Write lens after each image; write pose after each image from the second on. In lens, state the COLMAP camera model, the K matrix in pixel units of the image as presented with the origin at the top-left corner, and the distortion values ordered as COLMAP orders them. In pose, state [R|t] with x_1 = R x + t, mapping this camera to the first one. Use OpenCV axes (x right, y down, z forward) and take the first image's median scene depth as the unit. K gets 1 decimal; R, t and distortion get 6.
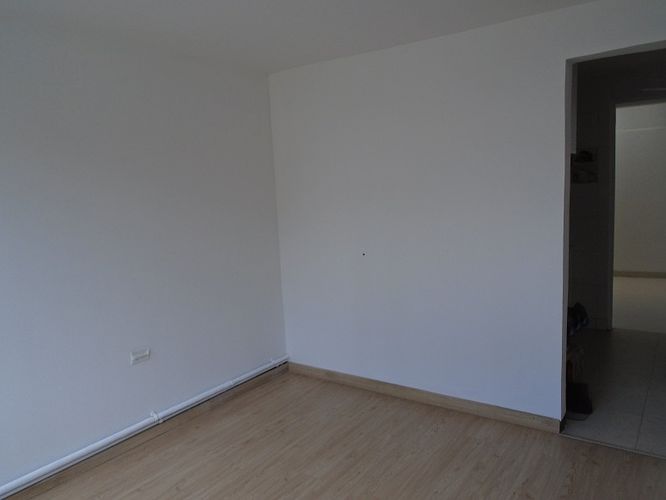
lens RADIAL K [[507.5, 0, 330.6], [0, 507.5, 246.1], [0, 0, 1]] dist [-0.008769, -0.001525]
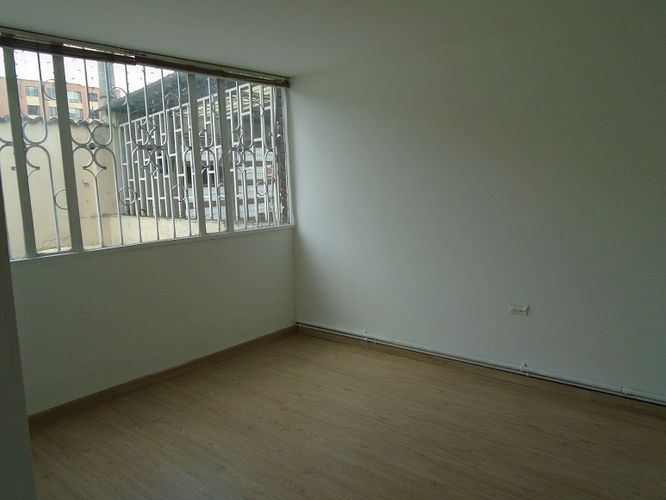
lens RADIAL K [[507.5, 0, 330.6], [0, 507.5, 246.1], [0, 0, 1]] dist [-0.008769, -0.001525]
pose [[-0.076777, 0.185574, -0.979626, 0.745864], [-0.086106, 0.977621, 0.191943, -0.103616], [0.993323, 0.099089, -0.059080, 0.634531]]
